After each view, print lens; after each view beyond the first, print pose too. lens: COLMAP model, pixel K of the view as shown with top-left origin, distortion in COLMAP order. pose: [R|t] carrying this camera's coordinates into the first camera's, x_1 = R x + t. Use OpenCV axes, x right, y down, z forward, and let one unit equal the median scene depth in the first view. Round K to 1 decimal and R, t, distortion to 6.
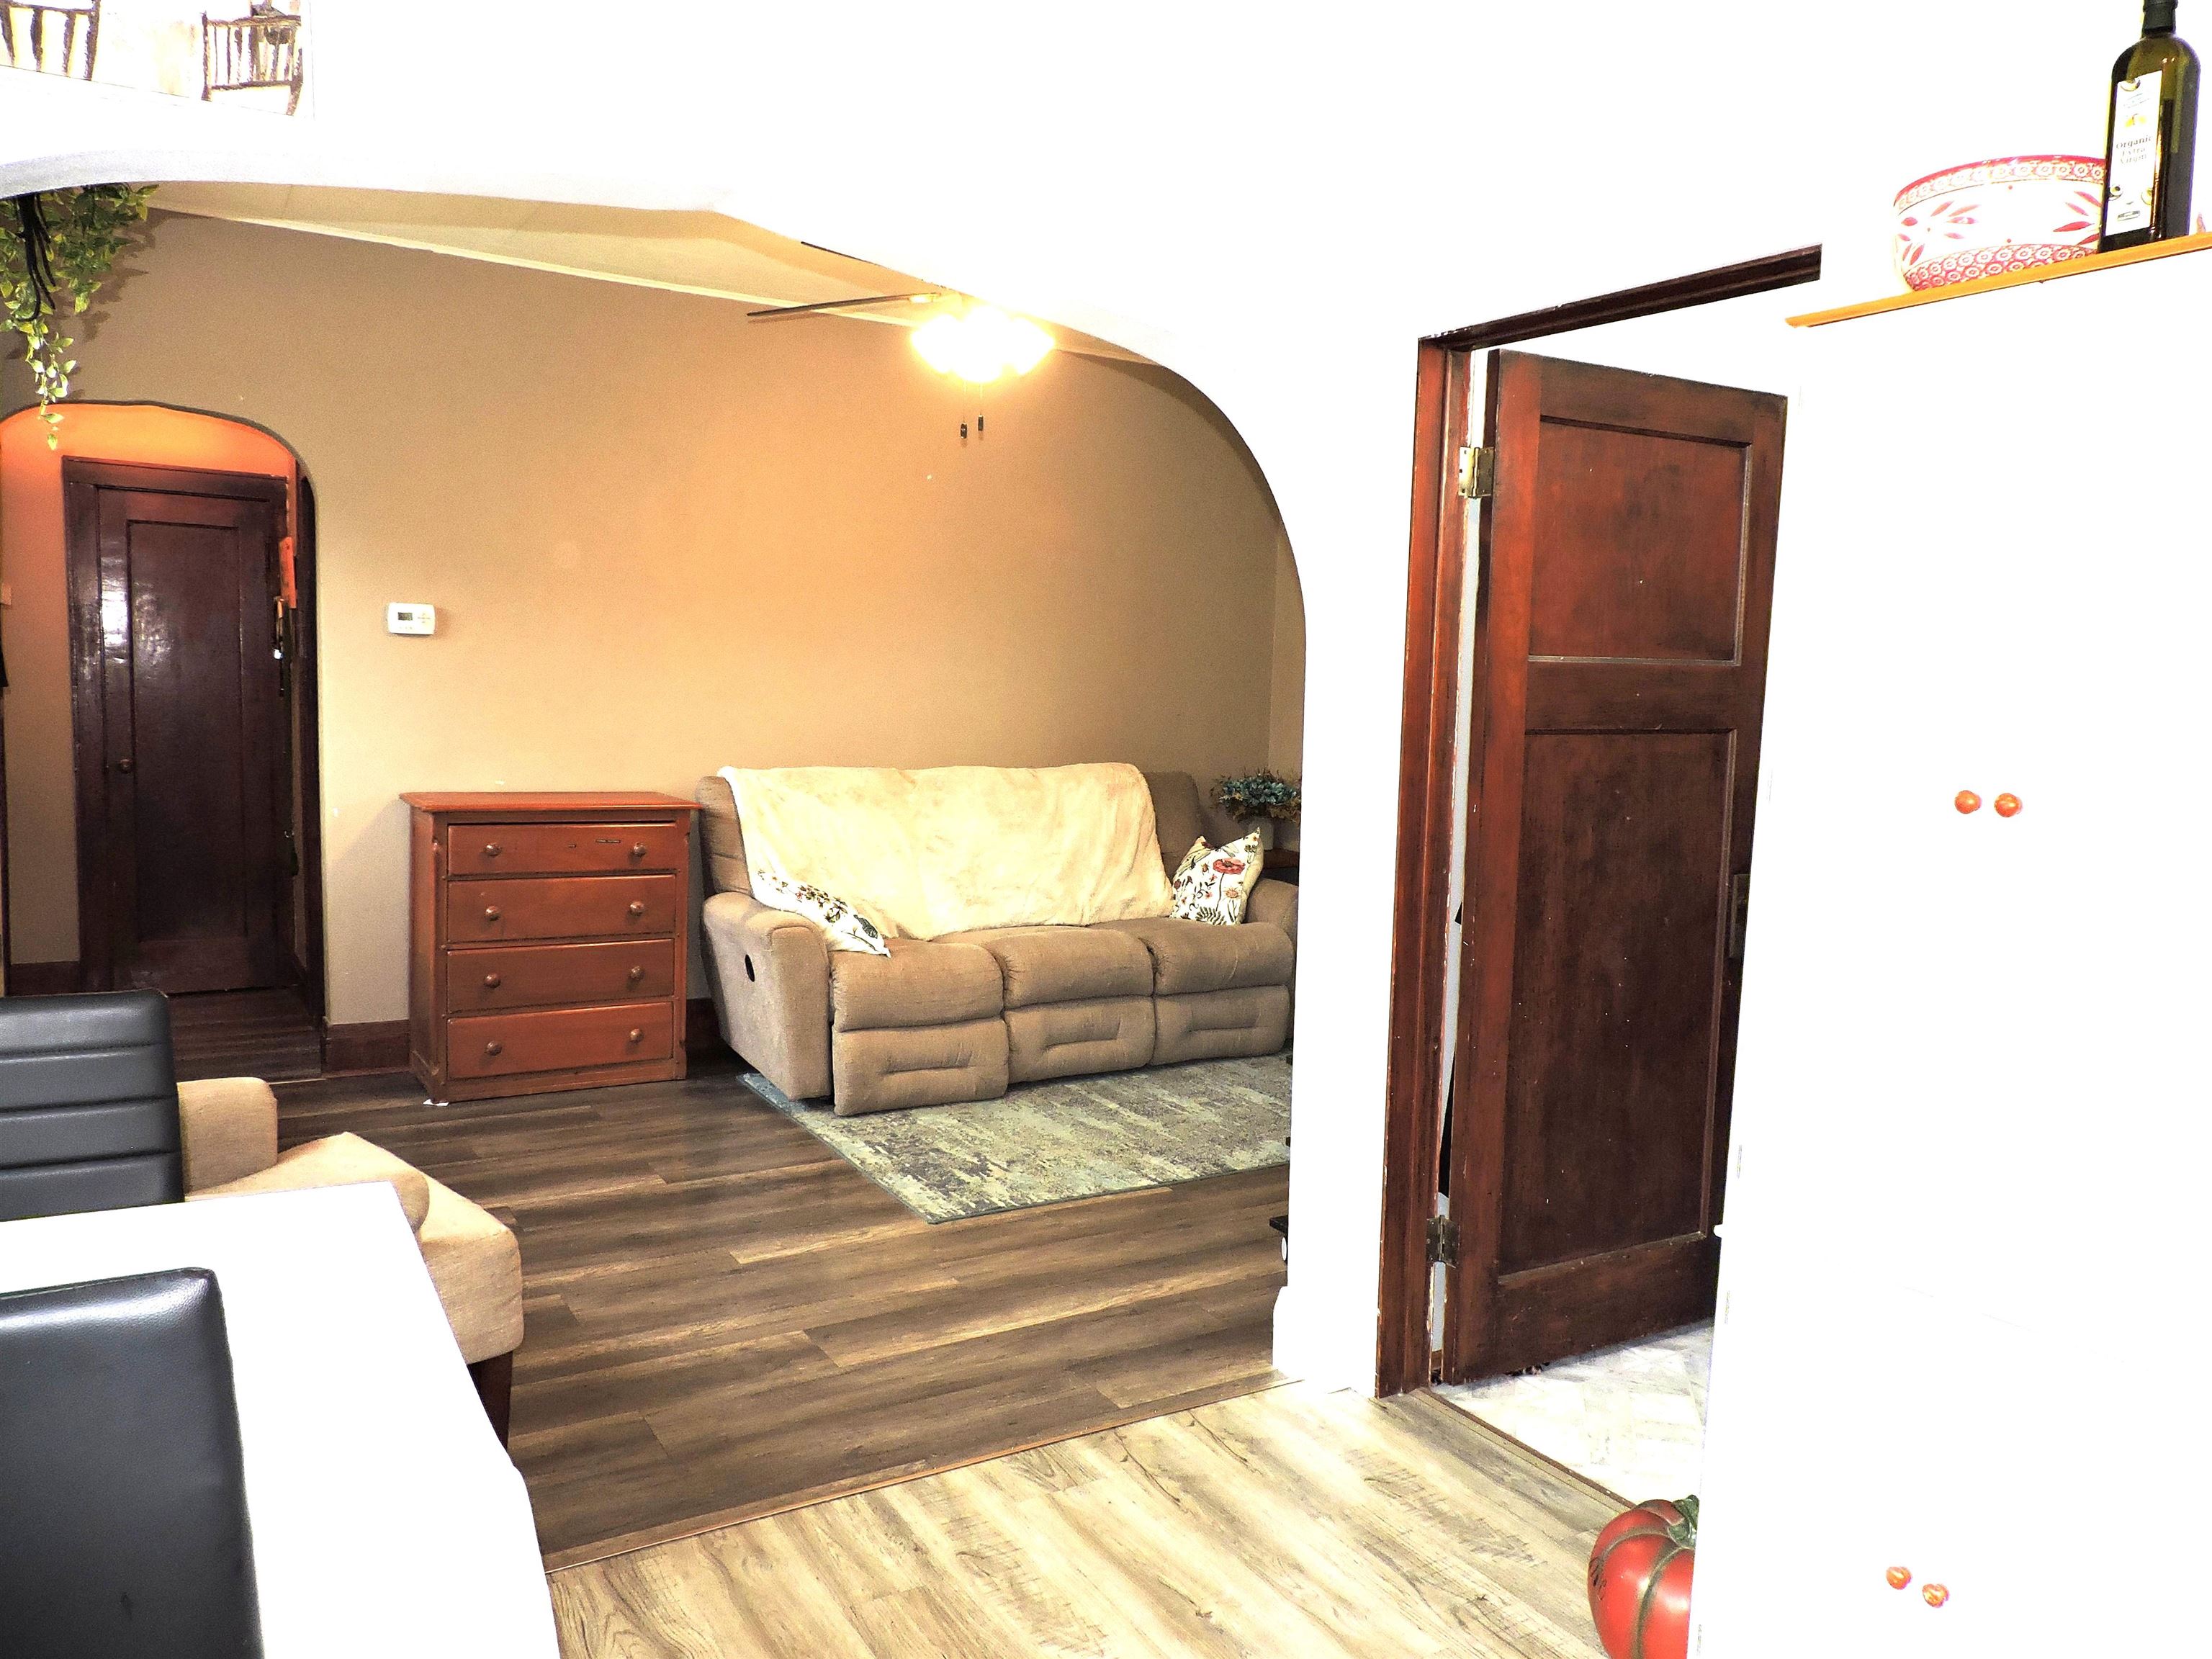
lens RADIAL K [[1624.1, 0, 1104.0], [0, 1624.1, 830.5], [0, 0, 1]] dist [0.006190, 0.004820]
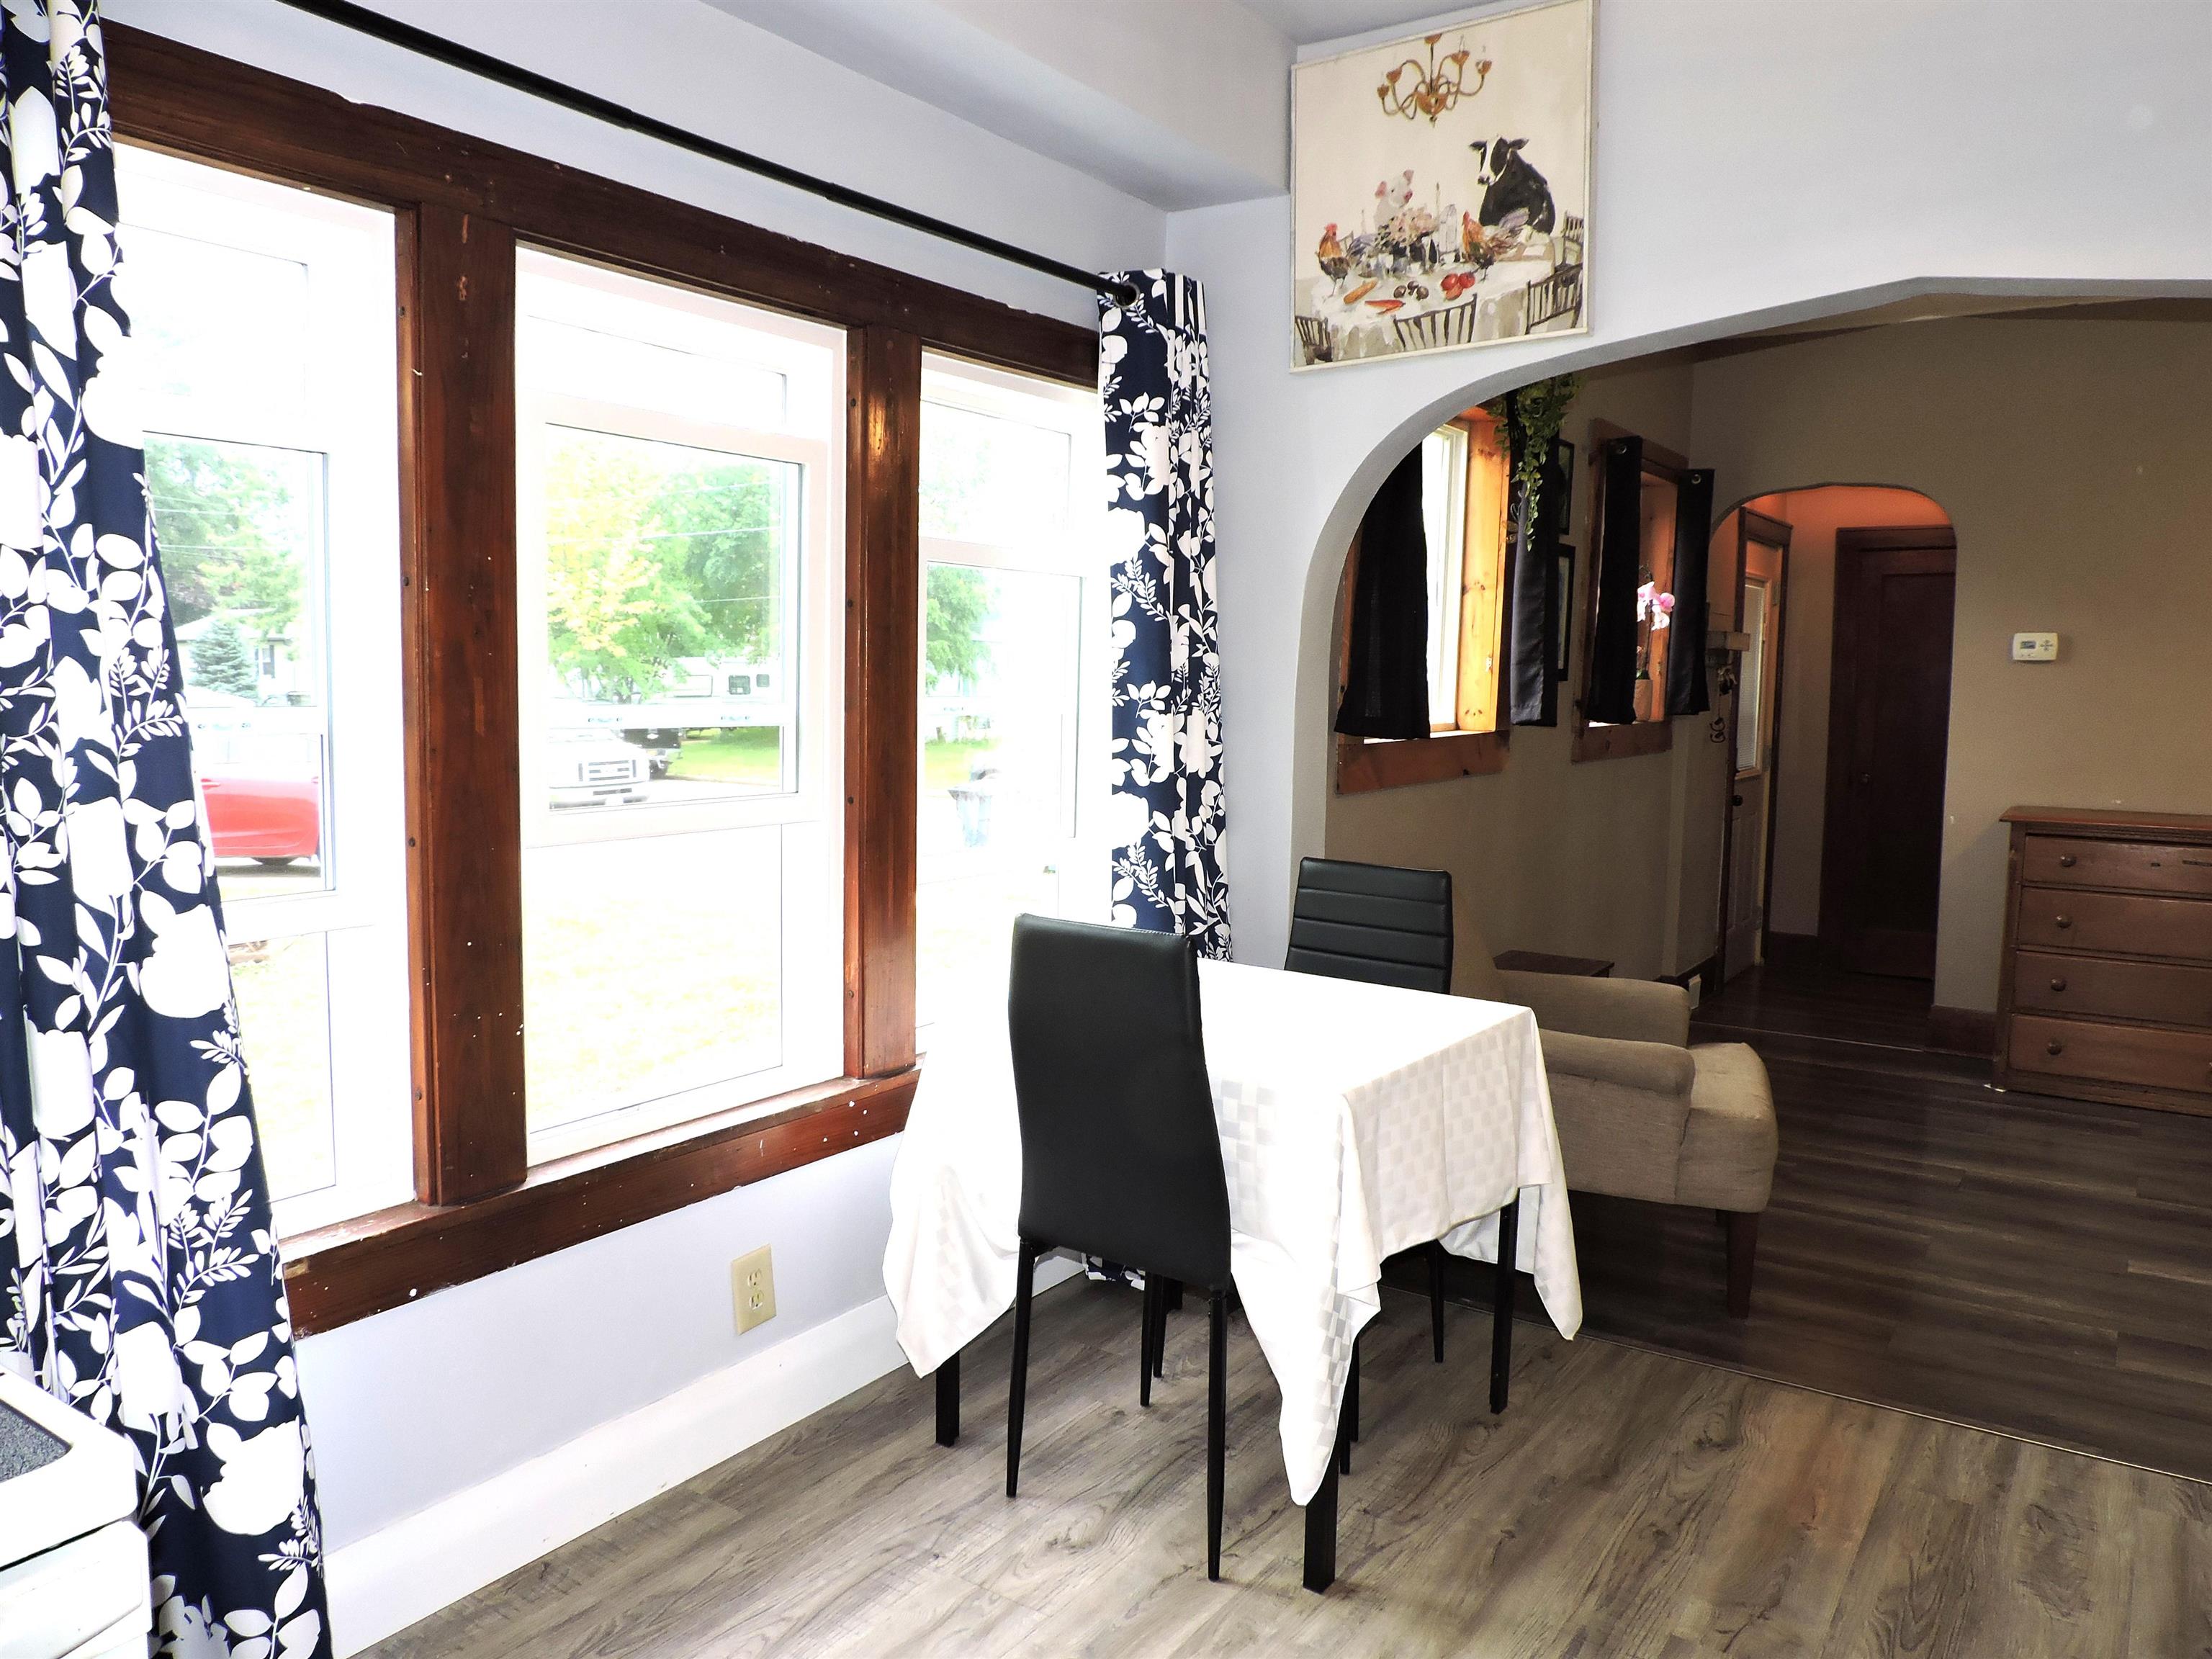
lens RADIAL K [[1612.1, 0, 1094.6], [0, 1612.1, 834.9], [0, 0, 1]] dist [-0.017620, 0.033261]
pose [[0.412703, 0.062520, -0.908718, 0.350816], [-0.082197, 0.996127, 0.031203, 0.015806], [0.907149, 0.061817, 0.416243, -0.012479]]
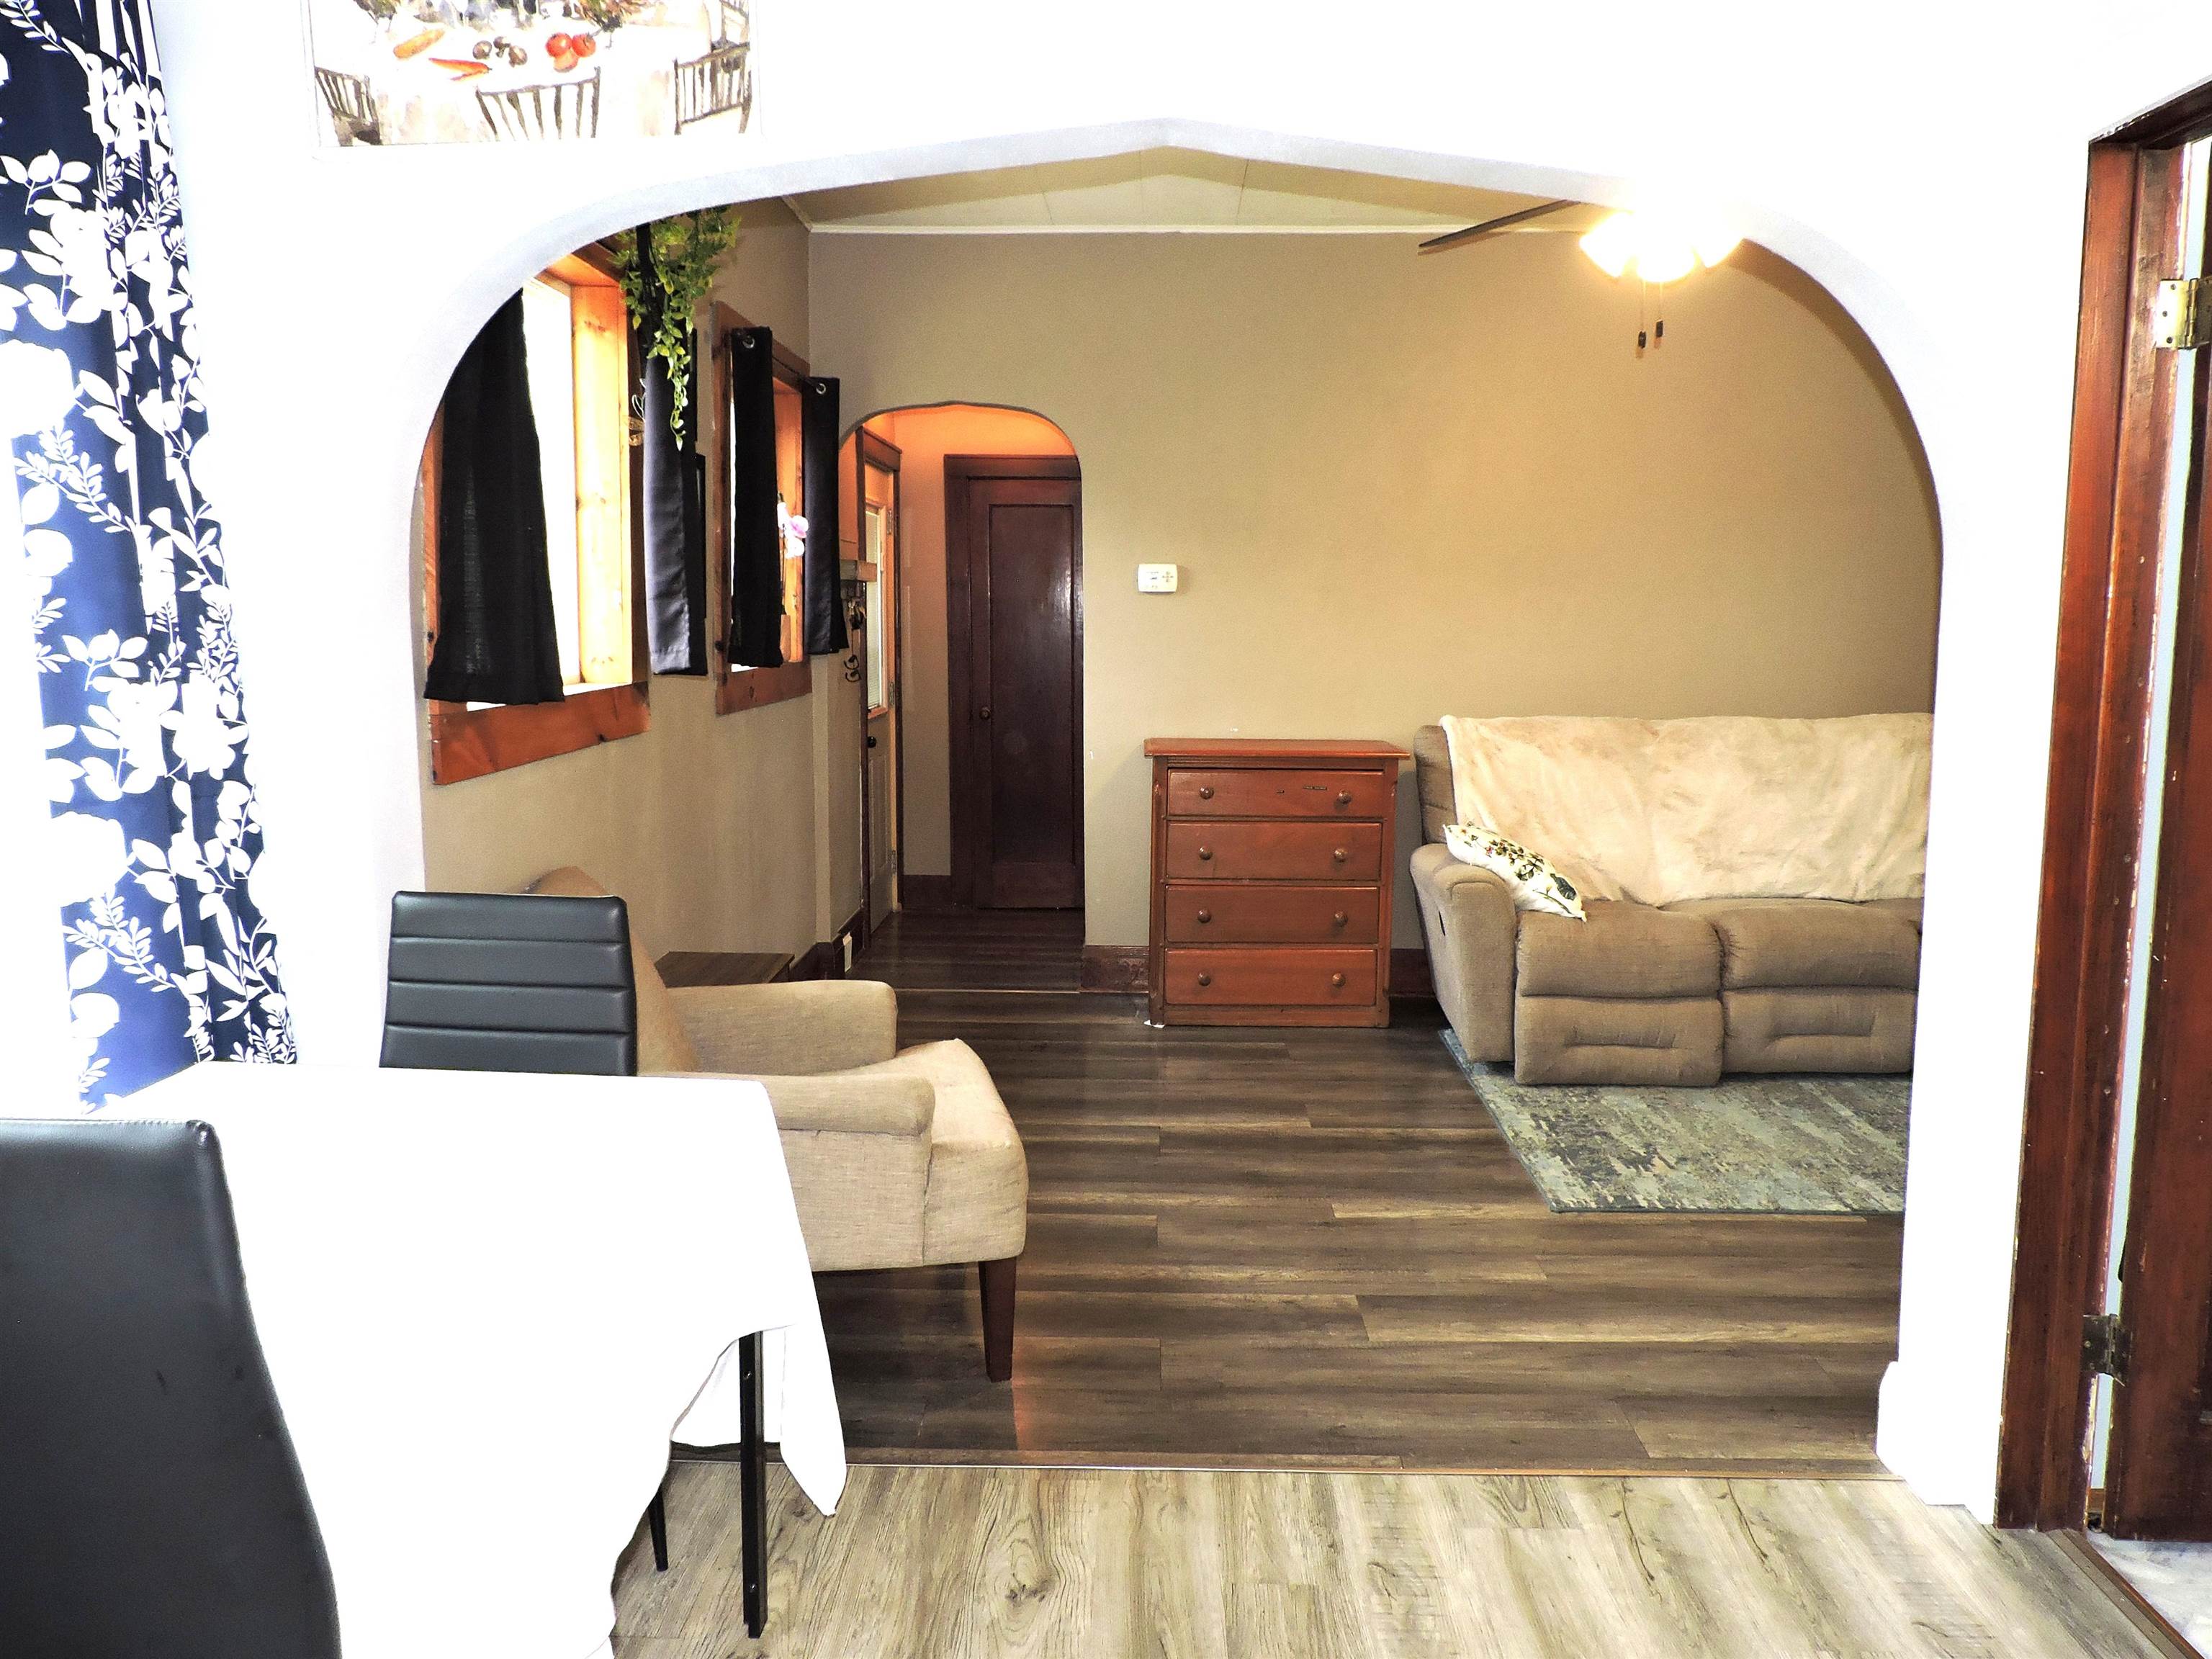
lens RADIAL K [[1607.8, 0, 1106.0], [0, 1607.8, 829.5], [0, 0, 1]] dist [-0.005290, 0.002328]
pose [[0.837653, 0.042731, -0.544529, 0.159246], [-0.025826, 0.998919, 0.038660, -0.003449], [0.545592, -0.018321, 0.837851, 0.093686]]
